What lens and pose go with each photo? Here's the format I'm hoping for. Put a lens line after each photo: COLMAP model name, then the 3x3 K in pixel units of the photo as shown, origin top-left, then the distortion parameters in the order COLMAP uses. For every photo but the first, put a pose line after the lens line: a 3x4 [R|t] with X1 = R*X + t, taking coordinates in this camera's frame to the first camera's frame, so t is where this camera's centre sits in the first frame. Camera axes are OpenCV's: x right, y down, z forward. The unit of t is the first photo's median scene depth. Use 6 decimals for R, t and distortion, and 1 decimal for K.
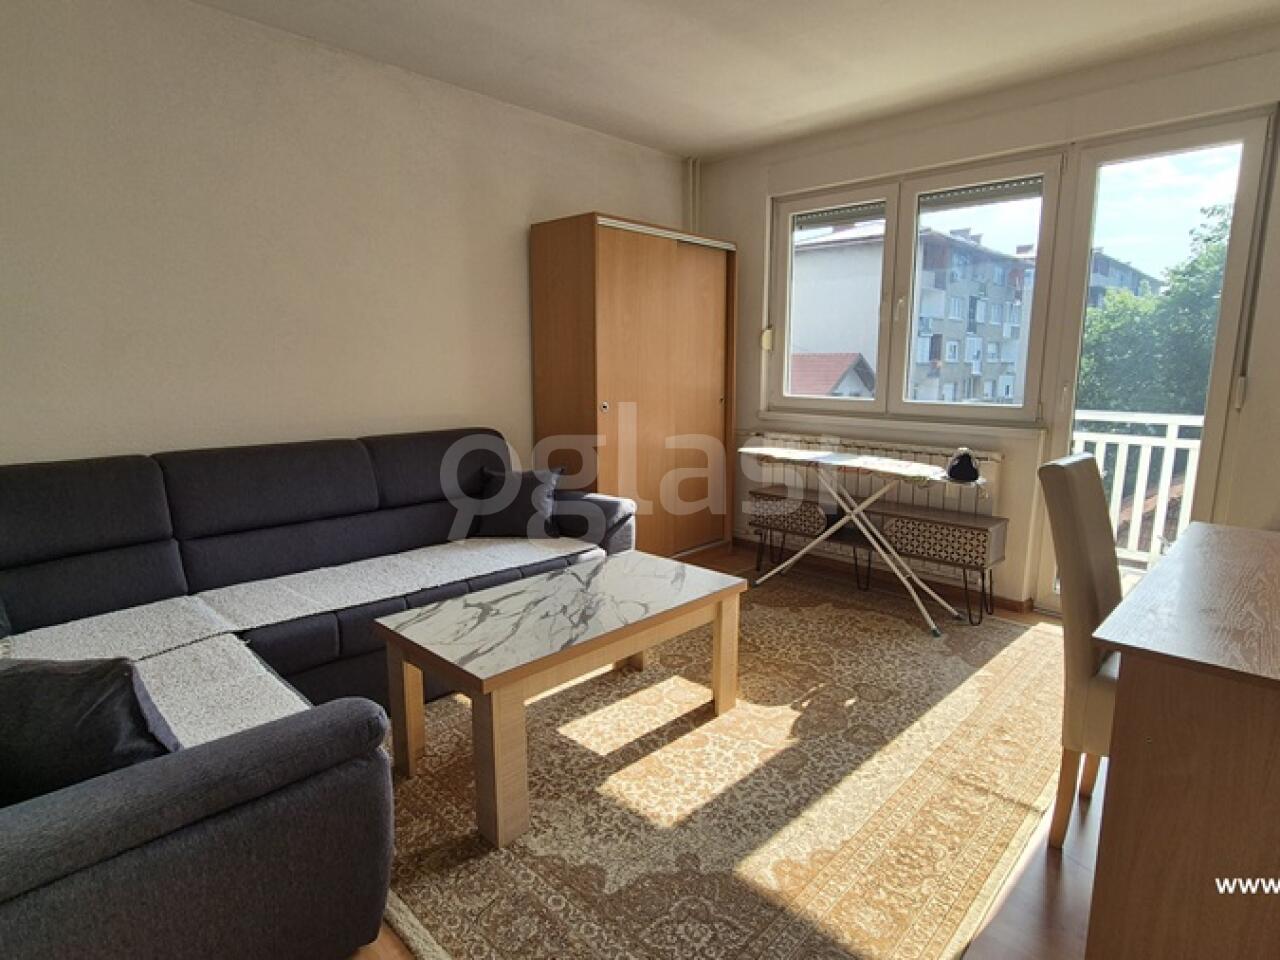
lens RADIAL K [[701.0, 0, 649.1], [0, 701.0, 480.2], [0, 0, 1]] dist [0.000882, 0.001595]
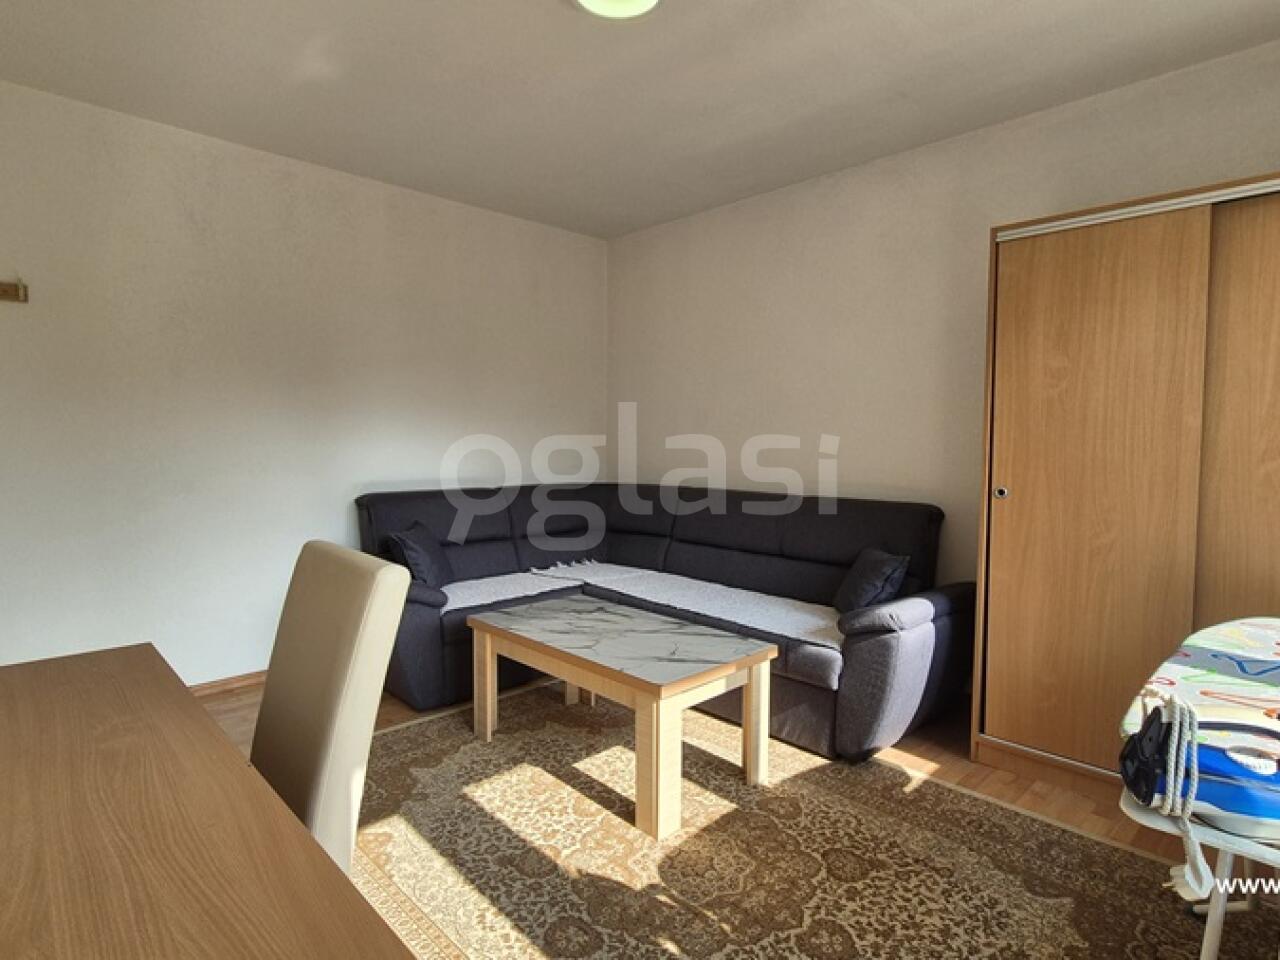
lens RADIAL K [[701.0, 0, 649.1], [0, 701.0, 480.2], [0, 0, 1]] dist [0.000882, 0.001595]
pose [[-0.040573, 0.056036, -0.997604, 0.973067], [-0.176185, 0.982381, 0.062346, -0.145743], [0.983520, 0.178293, -0.029985, 1.003496]]
